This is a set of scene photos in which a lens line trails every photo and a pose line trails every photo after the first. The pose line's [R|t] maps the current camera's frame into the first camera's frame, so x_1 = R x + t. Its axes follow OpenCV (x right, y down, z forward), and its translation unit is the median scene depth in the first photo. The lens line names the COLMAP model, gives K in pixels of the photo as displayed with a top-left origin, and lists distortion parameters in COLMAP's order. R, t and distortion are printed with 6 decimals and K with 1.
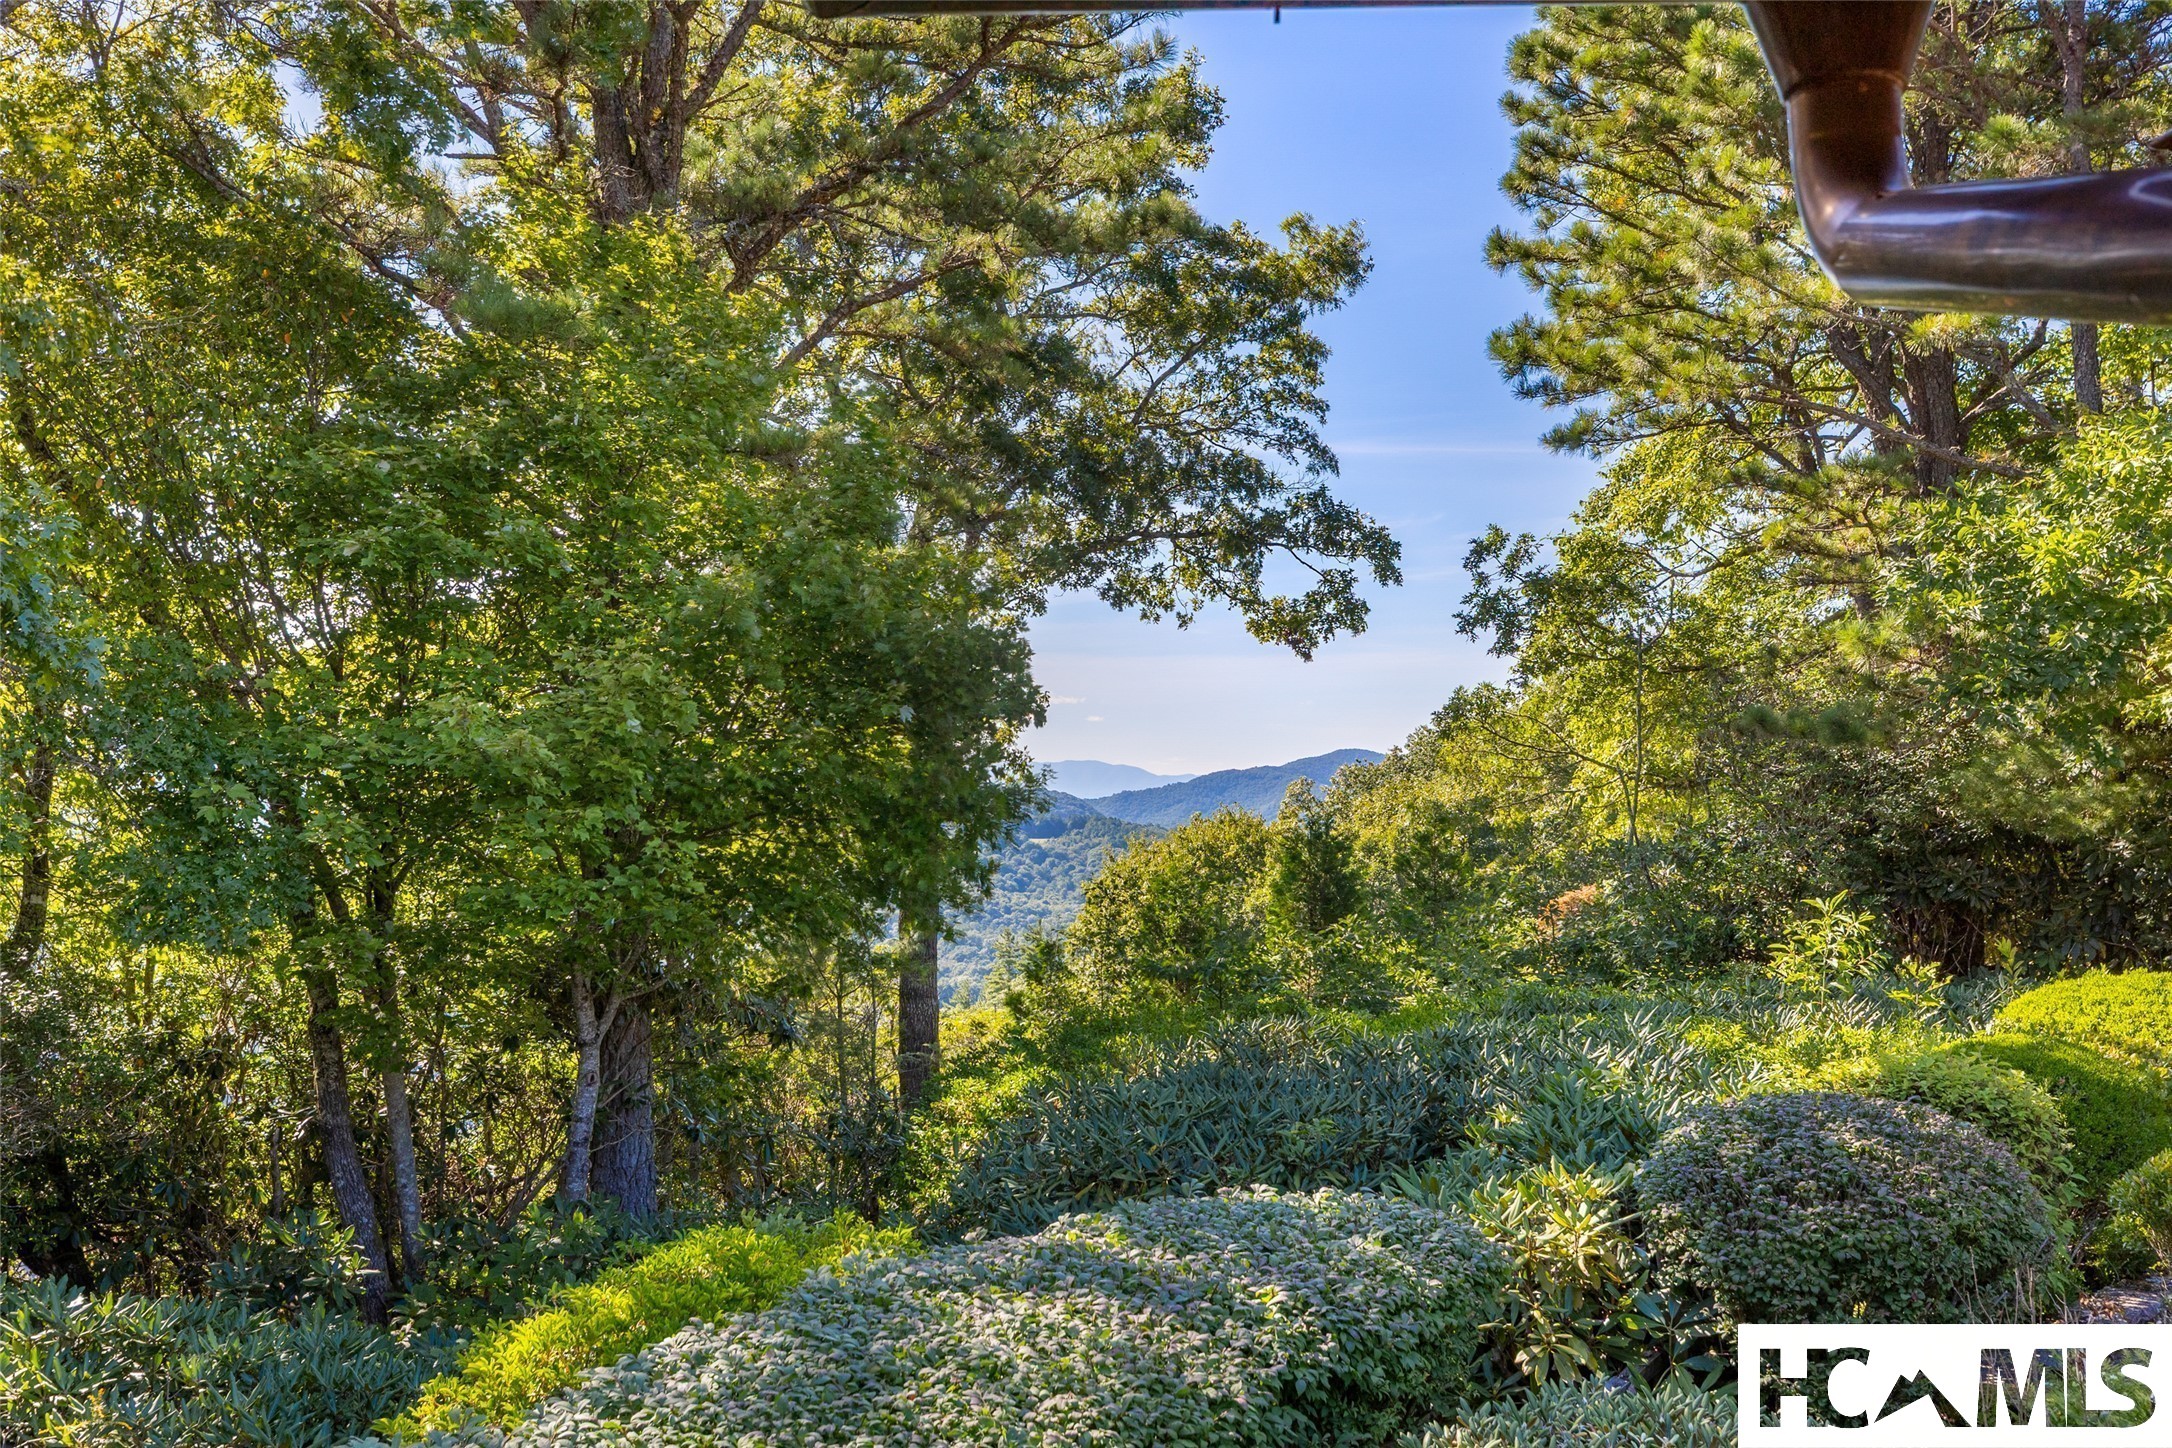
lens RADIAL K [[2123.9, 0, 1087.1], [0, 2123.9, 722.5], [0, 0, 1]] dist [-0.031234, 0.000000]
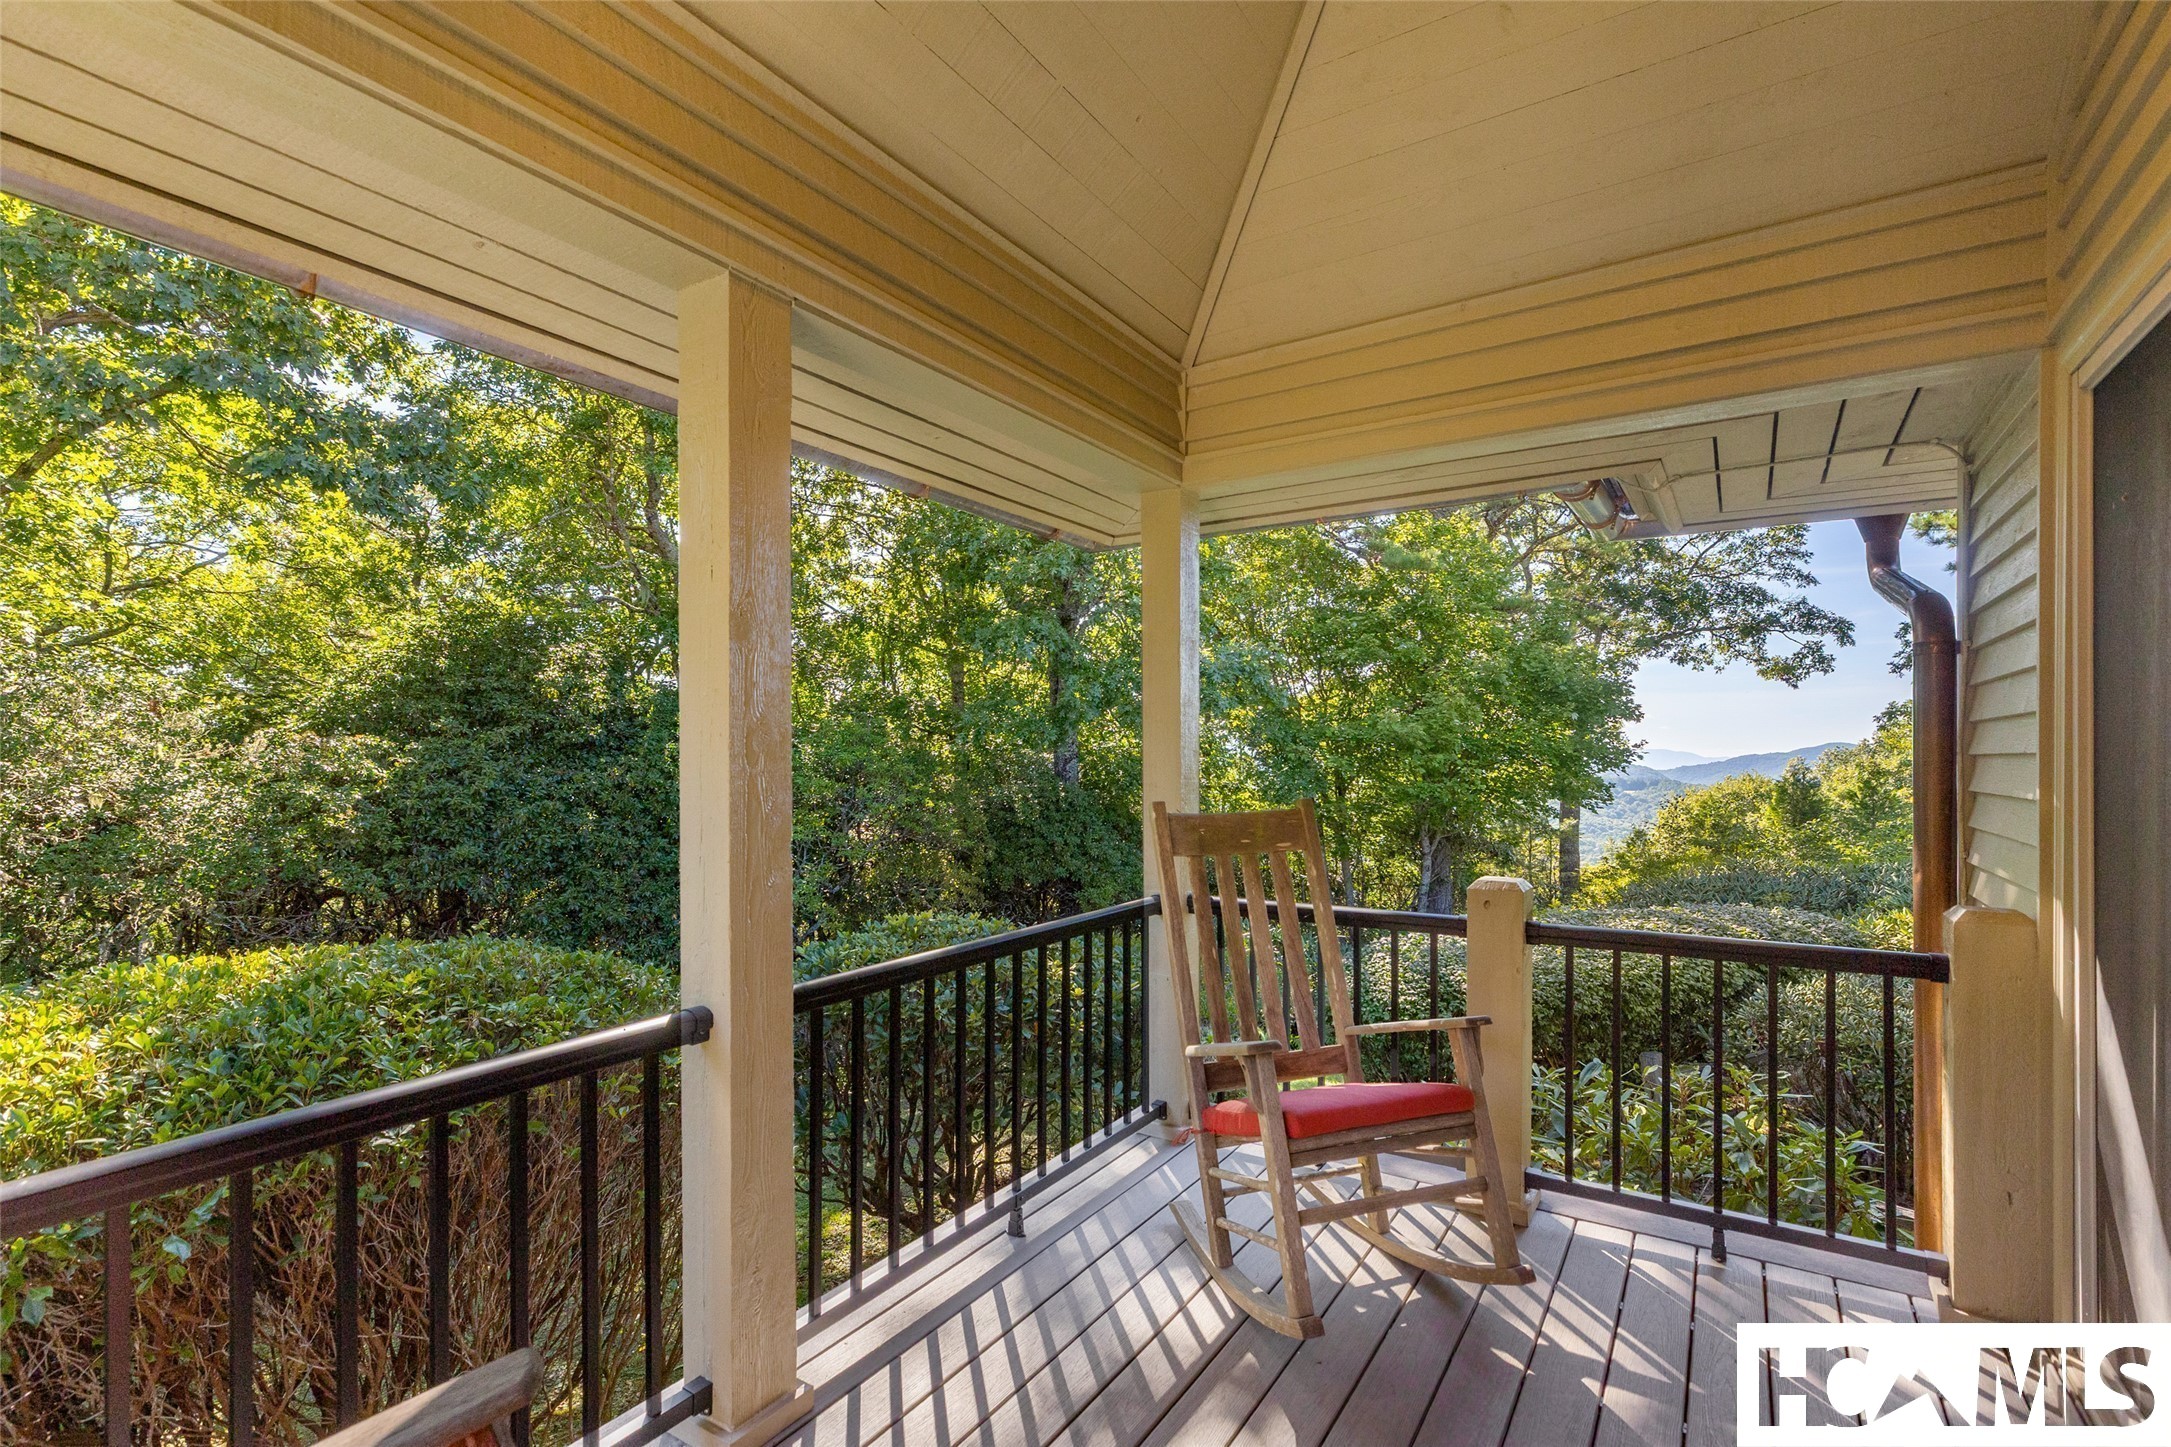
lens RADIAL K [[986.4, 0, 1094.7], [0, 986.4, 764.6], [0, 0, 1]] dist [0.006118, 0.000513]
pose [[0.868170, 0.007034, -0.496217, -0.001387], [0.010376, 0.999424, 0.032320, 0.004280], [0.496159, -0.033208, 0.867597, -0.108865]]
